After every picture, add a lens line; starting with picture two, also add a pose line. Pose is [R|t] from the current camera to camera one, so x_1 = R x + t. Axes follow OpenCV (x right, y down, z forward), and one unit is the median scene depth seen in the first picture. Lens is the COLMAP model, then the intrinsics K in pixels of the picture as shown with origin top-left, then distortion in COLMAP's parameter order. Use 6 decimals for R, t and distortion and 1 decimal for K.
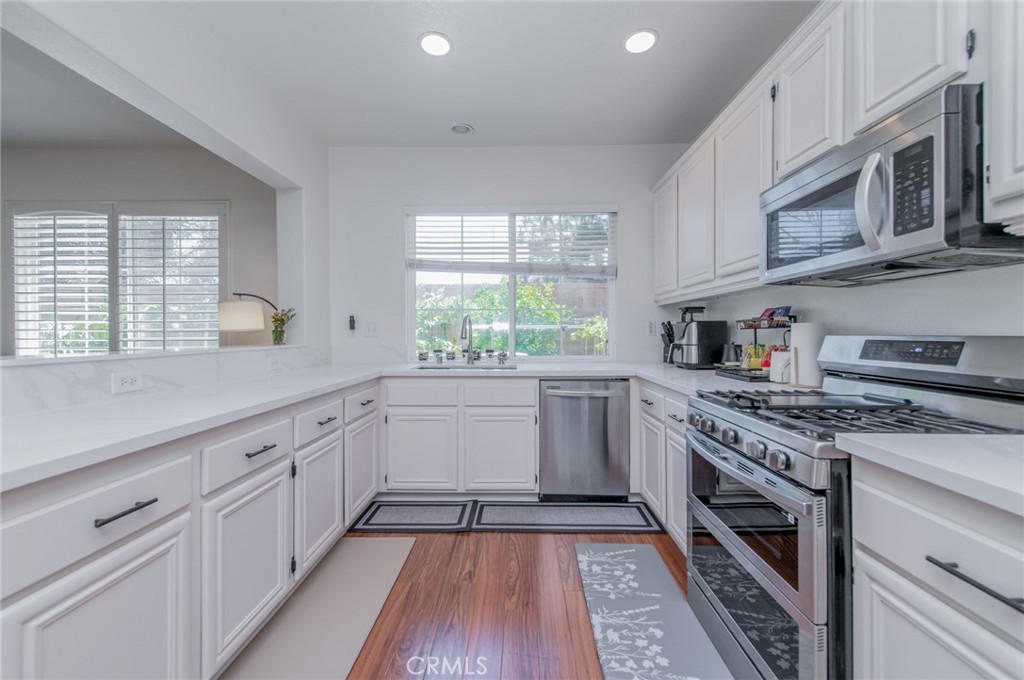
lens RADIAL K [[400.7, 0, 515.1], [0, 400.7, 333.9], [0, 0, 1]] dist [0.012327, -0.003336]
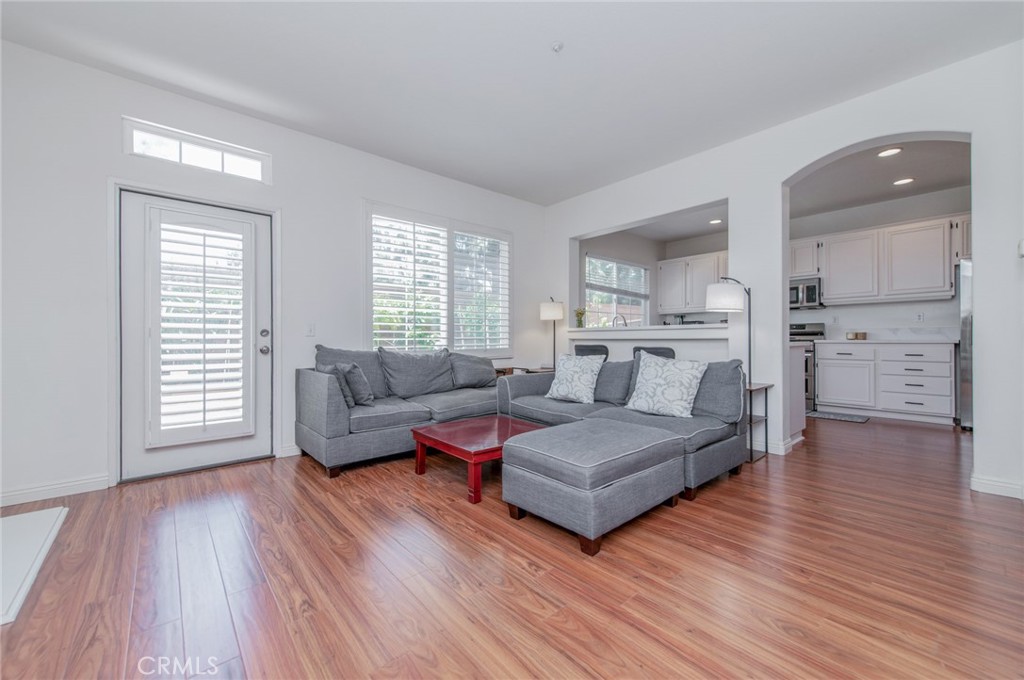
lens RADIAL K [[400.7, 0, 510.1], [0, 400.7, 339.9], [0, 0, 1]] dist [0.012327, -0.003336]
pose [[0.749221, -0.005024, 0.662301, -2.108510], [0.005935, 0.999982, 0.000873, 0.079468], [-0.662294, 0.003277, 0.749237, -0.126028]]
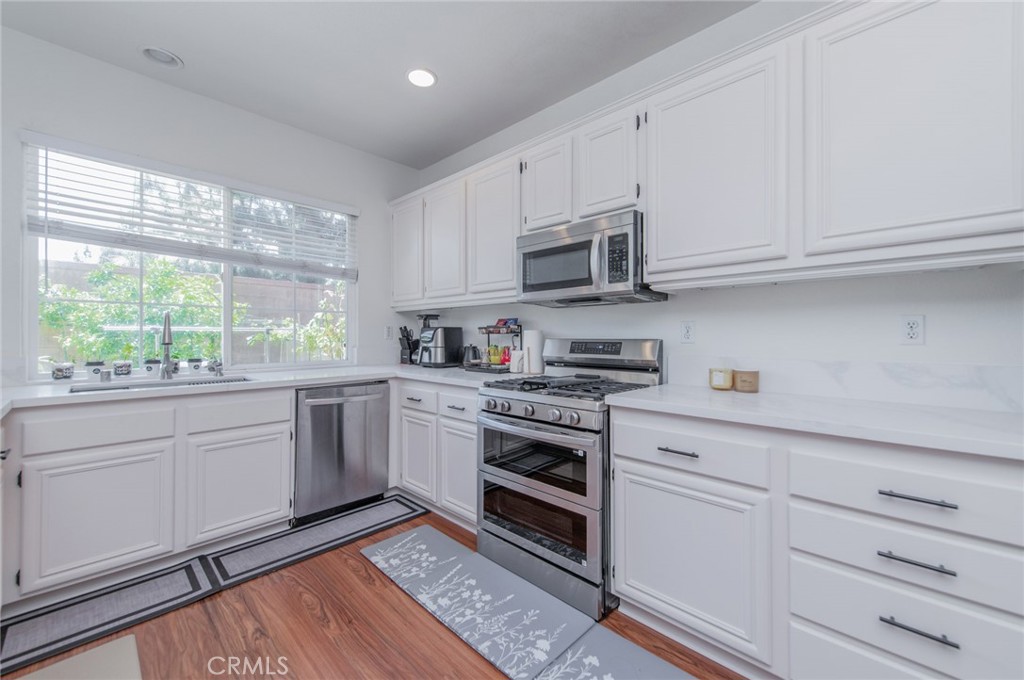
lens RADIAL K [[400.7, 0, 512.2], [0, 400.7, 335.8], [0, 0, 1]] dist [0.012327, -0.003336]
pose [[0.681994, 0.003468, 0.731349, -0.265704], [0.000078, 0.999988, -0.004814, -0.000423], [-0.731358, 0.003340, 0.681986, 0.043340]]
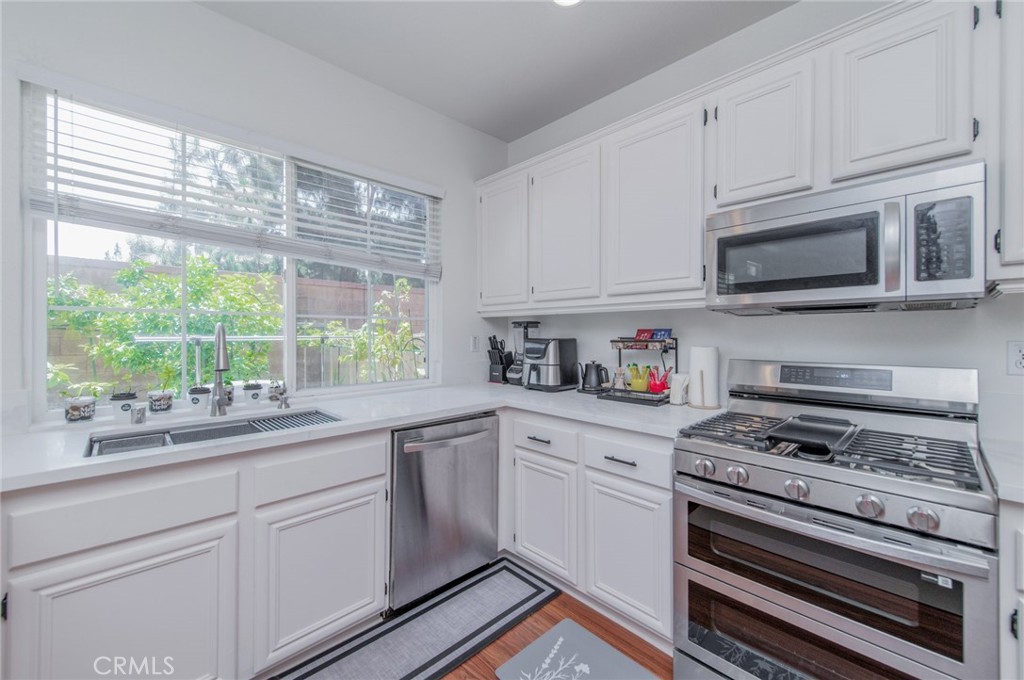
lens RADIAL K [[400.7, 0, 514.1], [0, 400.7, 335.6], [0, 0, 1]] dist [0.012327, -0.003336]
pose [[0.707710, 0.000797, 0.706503, -0.256272], [-0.000821, 1.000000, -0.000305, -0.038150], [-0.706503, -0.000365, 0.707710, 0.412375]]
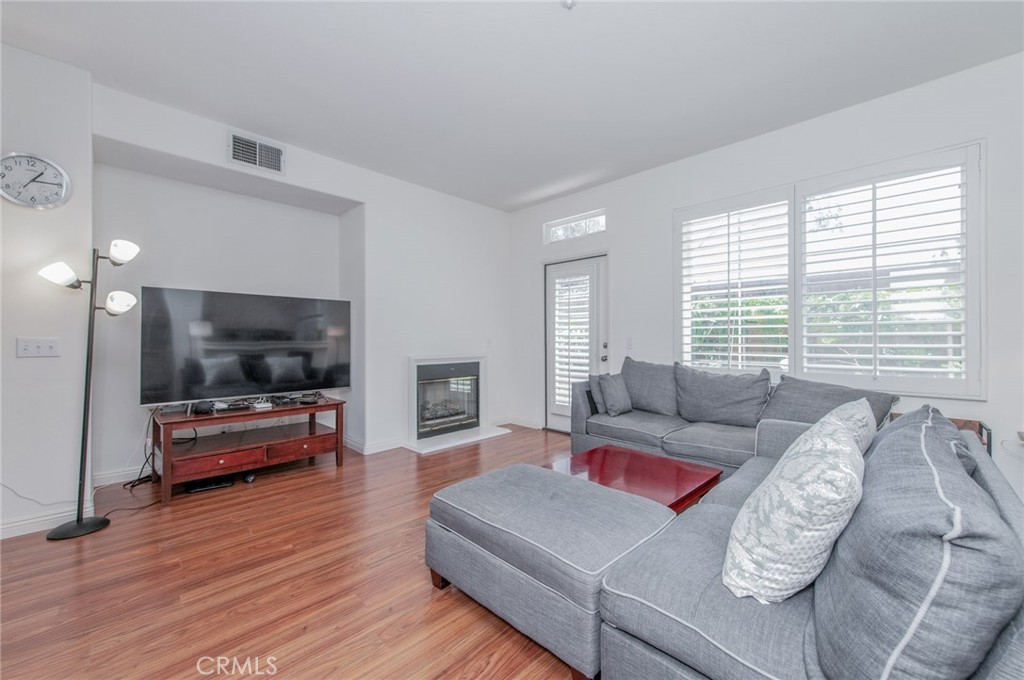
lens RADIAL K [[400.7, 0, 513.9], [0, 400.7, 337.5], [0, 0, 1]] dist [0.012327, -0.003336]
pose [[0.722174, 0.000832, -0.691711, -1.012958], [-0.001155, 0.999999, -0.000003, 0.023279], [0.691710, 0.000801, 0.722175, -0.110918]]
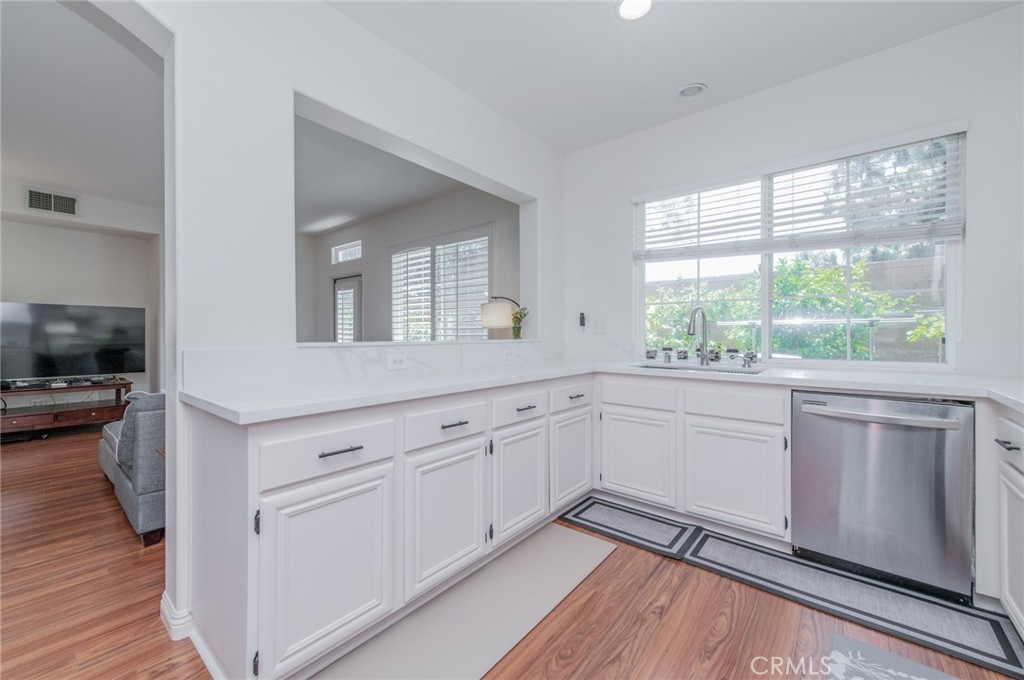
lens RADIAL K [[400.7, 0, 515.0], [0, 400.7, 335.6], [0, 0, 1]] dist [0.012327, -0.003336]
pose [[0.782855, 0.004759, -0.622185, 0.124667], [-0.003596, 0.999989, 0.003125, 0.013706], [0.622193, -0.000209, 0.782864, 0.103482]]
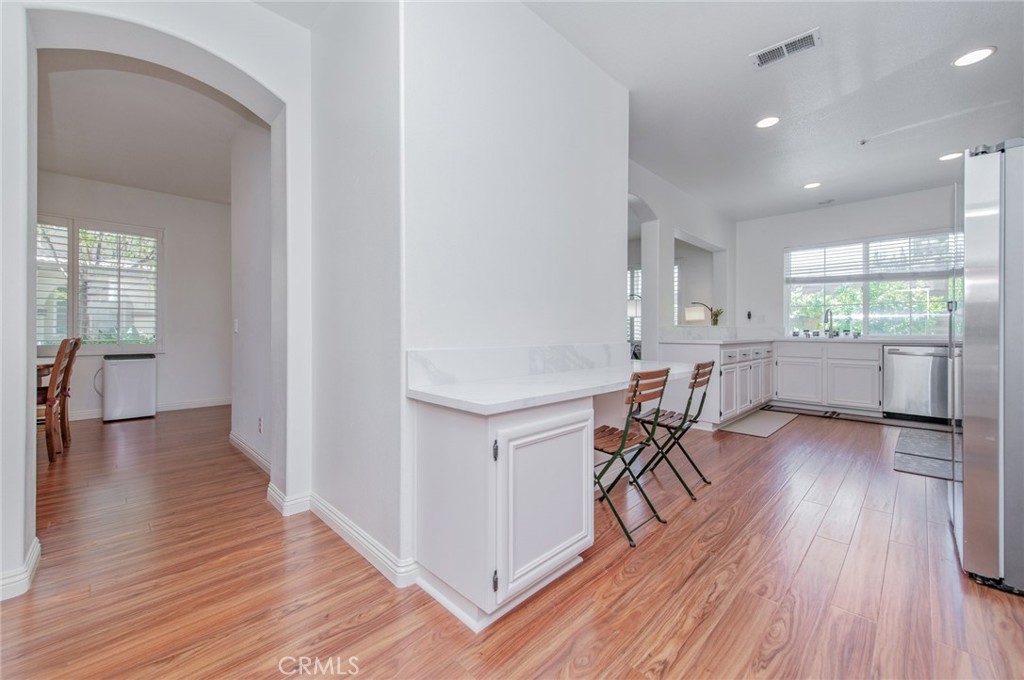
lens RADIAL K [[400.7, 0, 511.3], [0, 400.7, 329.7], [0, 0, 1]] dist [0.012327, -0.003336]
pose [[0.712246, 0.002185, -0.701927, 0.142668], [-0.004889, 0.999986, -0.001848, 0.058554], [0.701913, 0.004748, 0.712247, -1.355942]]
